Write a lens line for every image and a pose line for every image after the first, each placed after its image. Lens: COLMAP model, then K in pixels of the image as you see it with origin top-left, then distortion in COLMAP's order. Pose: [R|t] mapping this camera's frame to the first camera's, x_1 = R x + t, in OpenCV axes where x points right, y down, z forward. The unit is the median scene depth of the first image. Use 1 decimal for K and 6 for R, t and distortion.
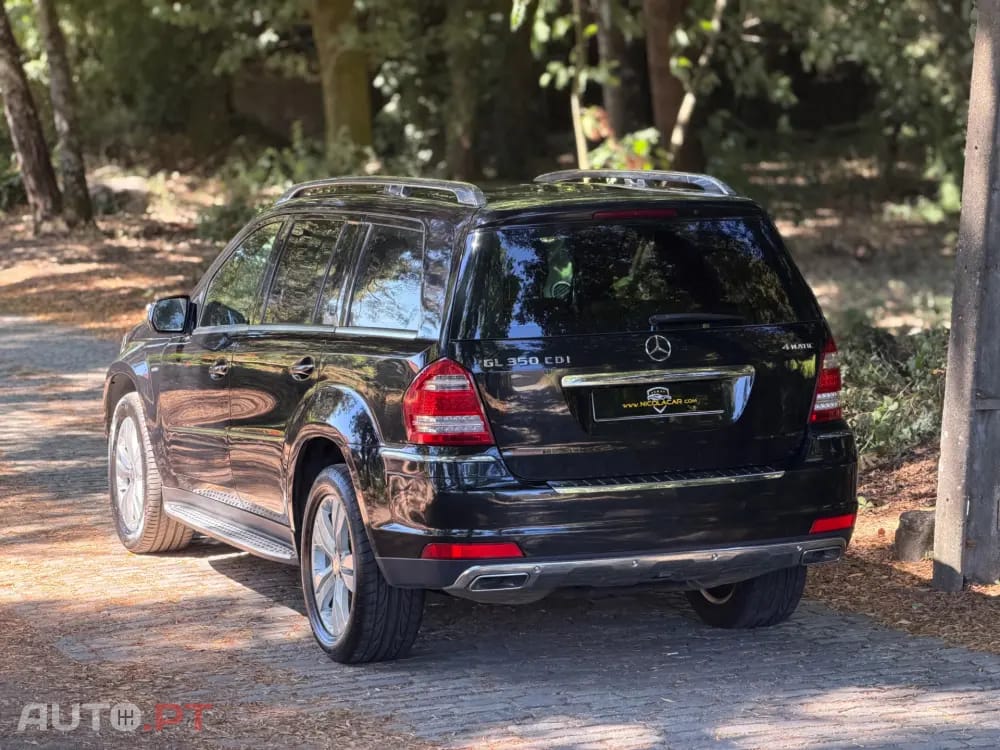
lens RADIAL K [[2979.4, 0, 500.0], [0, 2979.4, 375.0], [0, 0, 1]] dist [0.150027, 1.071468]
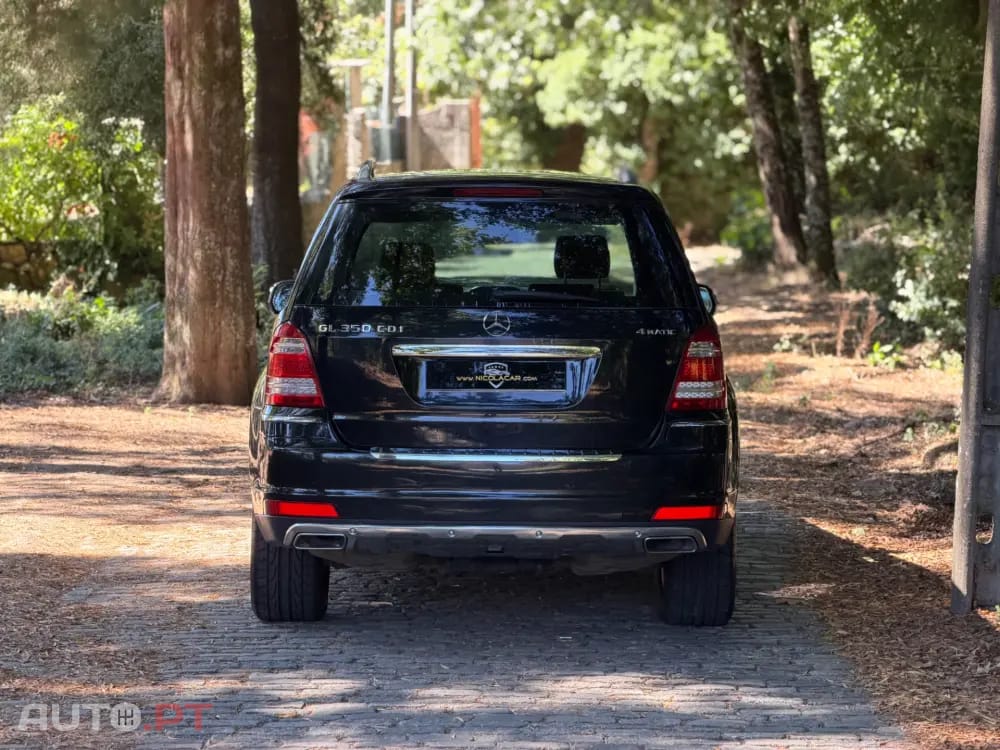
lens RADIAL K [[2979.4, 0, 500.0], [0, 2979.4, 375.0], [0, 0, 1]] dist [0.150027, 1.071468]
pose [[0.932228, 0.052711, -0.358012, 0.415454], [-0.063324, 0.997831, -0.017976, 0.026330], [0.356288, 0.039429, 0.933544, 0.058174]]
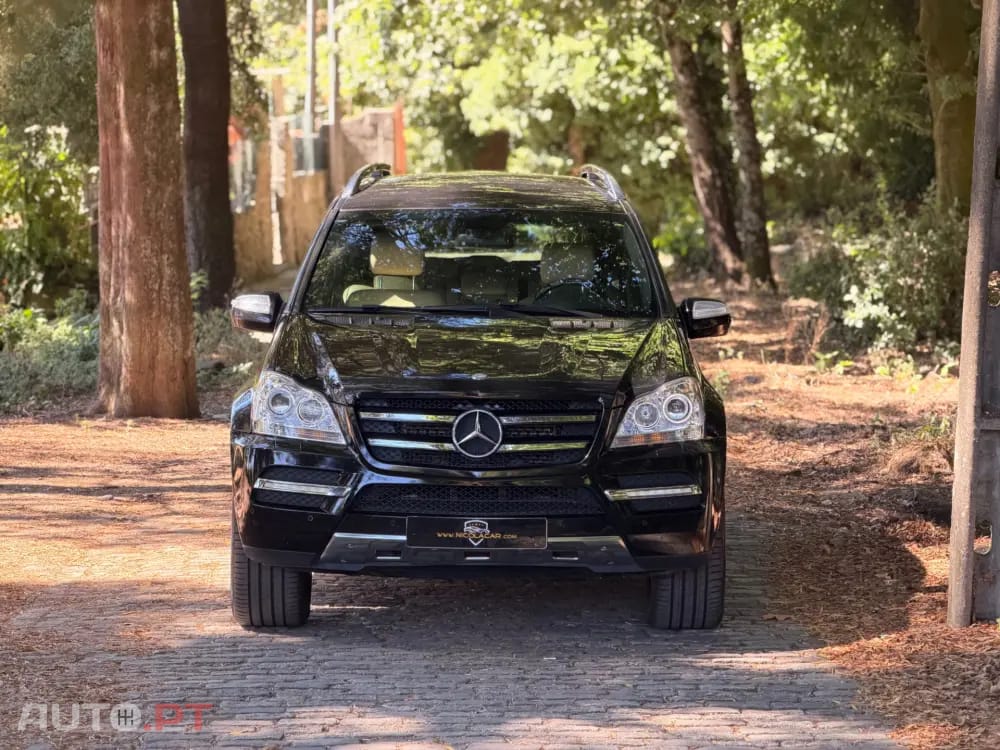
lens RADIAL K [[2979.4, 0, 500.0], [0, 2979.4, 375.0], [0, 0, 1]] dist [0.150027, 1.071468]
pose [[0.942589, 0.042248, -0.331273, 0.375082], [-0.053045, 0.998313, -0.023613, 0.028337], [0.329716, 0.039829, 0.943240, 0.104403]]
